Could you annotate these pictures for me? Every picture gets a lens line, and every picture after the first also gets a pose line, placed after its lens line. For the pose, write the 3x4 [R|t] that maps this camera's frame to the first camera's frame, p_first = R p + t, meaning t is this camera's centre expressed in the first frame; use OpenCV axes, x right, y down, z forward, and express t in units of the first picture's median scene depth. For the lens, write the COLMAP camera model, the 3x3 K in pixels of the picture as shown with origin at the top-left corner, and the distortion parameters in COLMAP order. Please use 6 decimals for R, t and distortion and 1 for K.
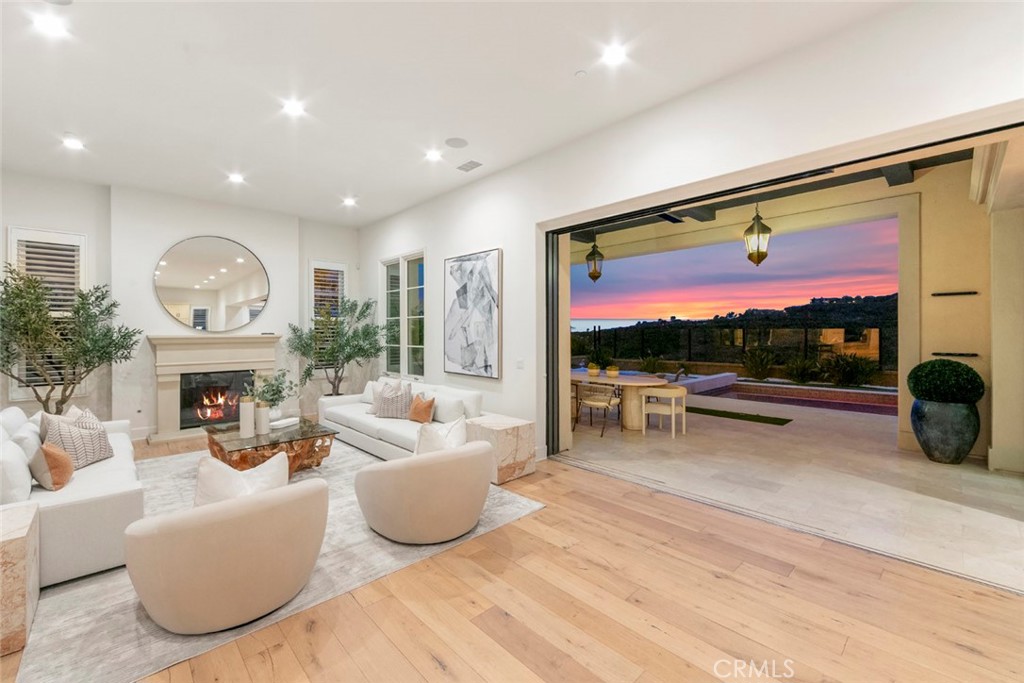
lens RADIAL K [[423.1, 0, 510.4], [0, 423.1, 336.2], [0, 0, 1]] dist [-0.000344, -0.000233]
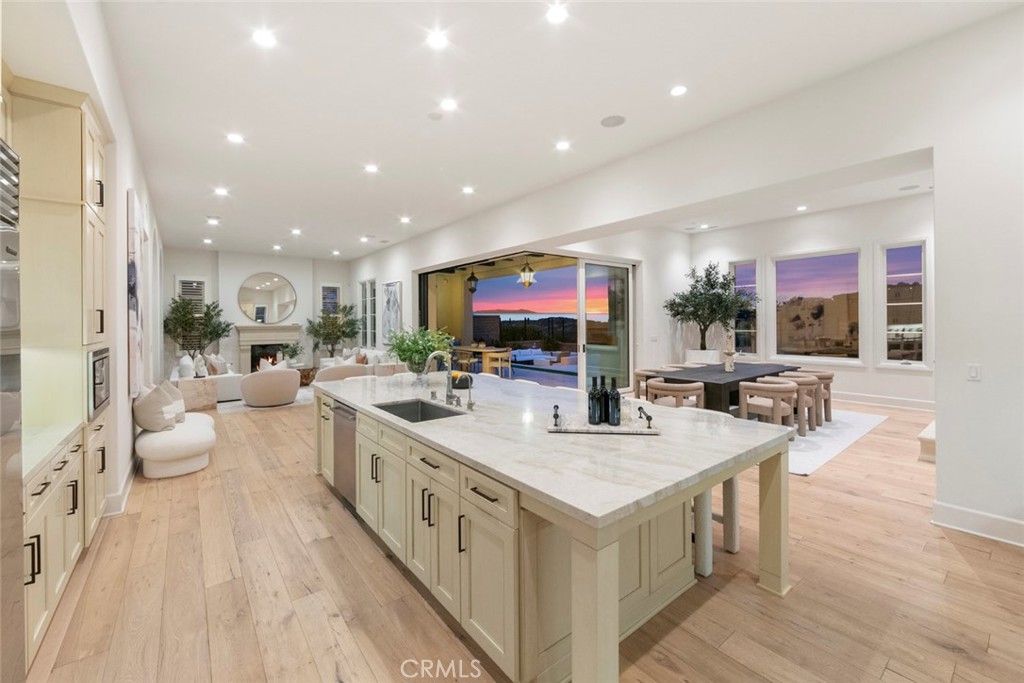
lens RADIAL K [[415.9, 0, 510.3], [0, 415.9, 325.1], [0, 0, 1]] dist [0.000895, 0.000081]
pose [[0.995797, -0.004796, -0.091461, 0.619778], [0.004560, 0.999986, -0.002798, 0.008231], [0.091473, 0.002369, 0.995805, -0.847118]]
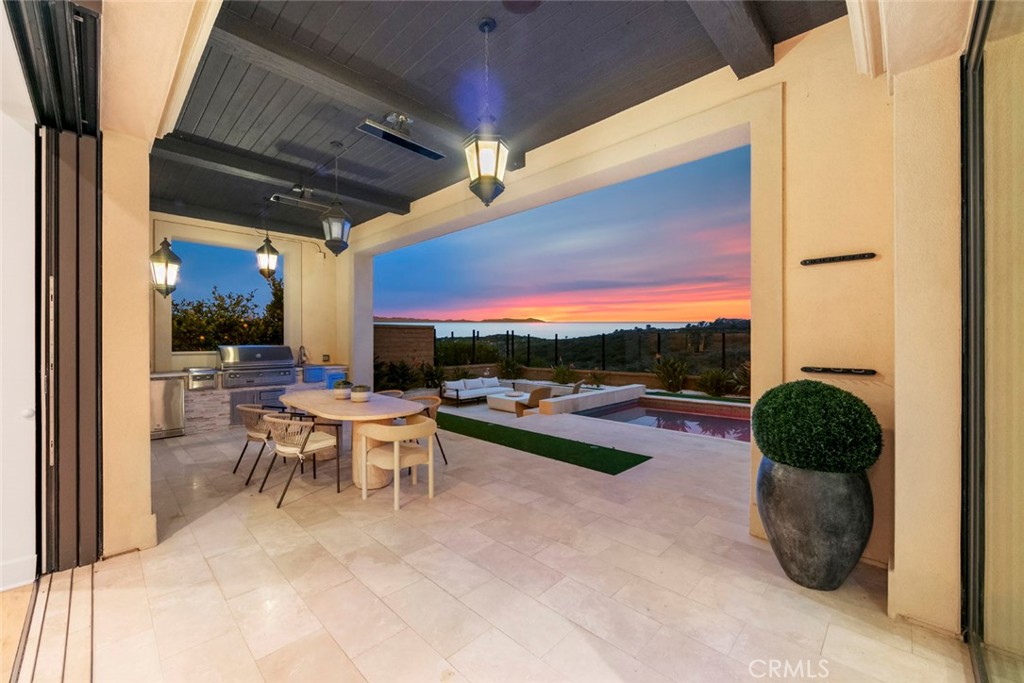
lens RADIAL K [[405.9, 0, 512.0], [0, 405.9, 341.5], [0, 0, 1]] dist [0.000325, -0.000024]
pose [[0.999139, 0.003052, 0.041368, 0.541414], [-0.002888, 0.999988, -0.004017, 0.008394], [-0.041380, 0.003894, 0.999136, 0.439447]]
